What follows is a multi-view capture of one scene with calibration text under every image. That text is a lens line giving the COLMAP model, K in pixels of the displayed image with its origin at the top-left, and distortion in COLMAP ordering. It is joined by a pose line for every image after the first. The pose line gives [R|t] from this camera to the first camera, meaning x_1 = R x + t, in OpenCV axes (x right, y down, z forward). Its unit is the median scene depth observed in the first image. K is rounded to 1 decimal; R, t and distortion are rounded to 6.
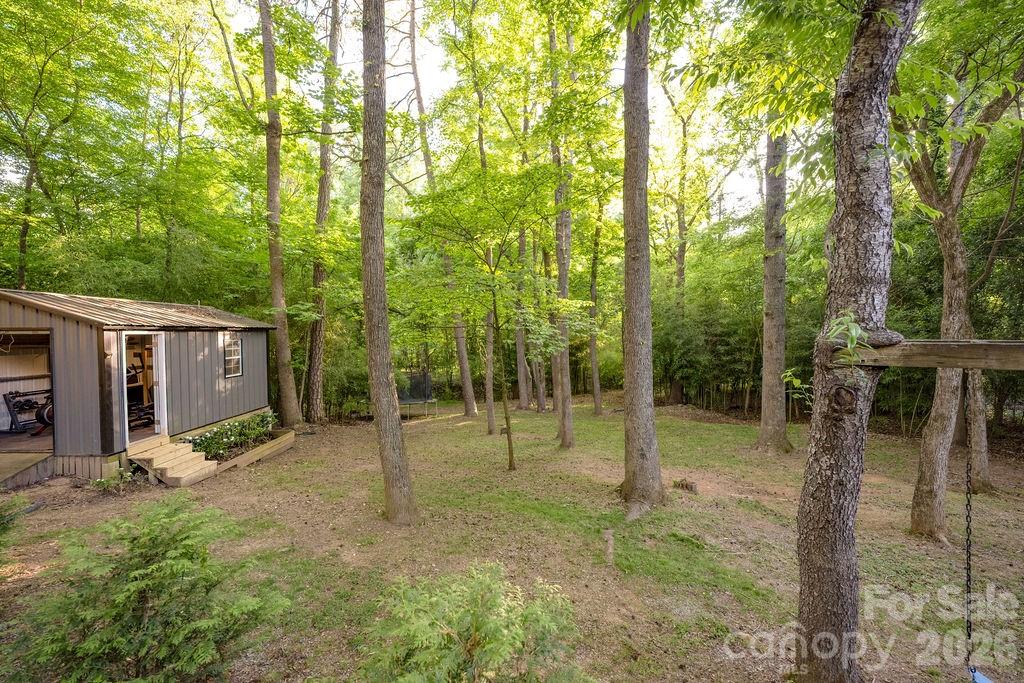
lens RADIAL K [[405.6, 0, 510.6], [0, 405.6, 338.5], [0, 0, 1]] dist [-0.002045, -0.000166]
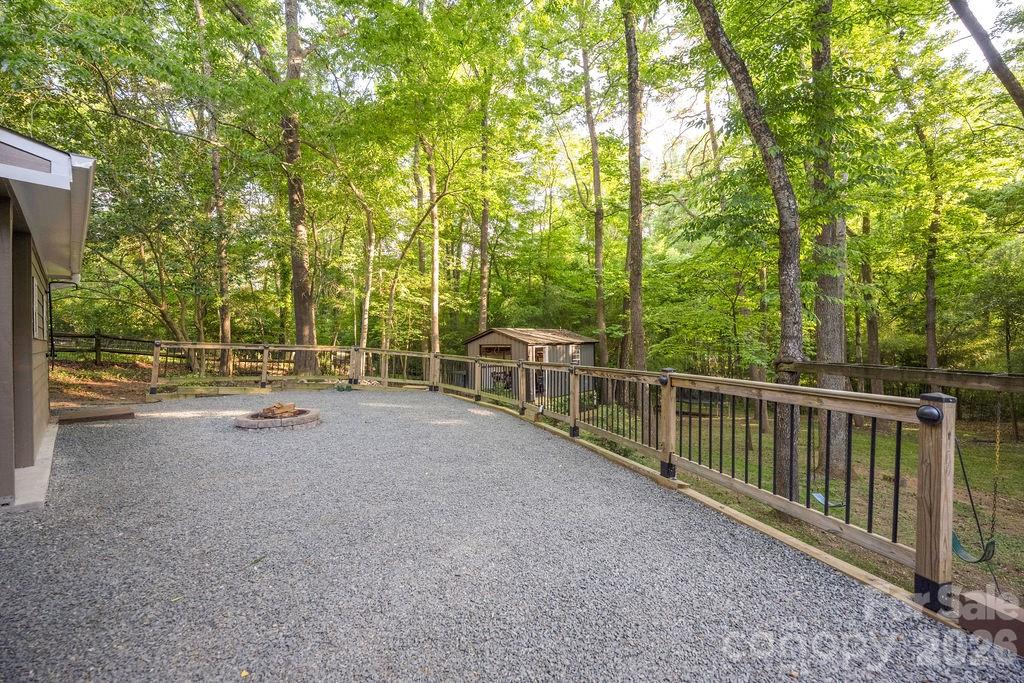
lens RADIAL K [[417.7, 0, 508.3], [0, 417.7, 340.2], [0, 0, 1]] dist [-0.003110, -0.000151]
pose [[0.725754, -0.000513, -0.687954, 0.353248], [-0.004830, 0.999971, -0.005841, -0.026206], [0.687937, 0.007562, 0.725731, -0.531858]]
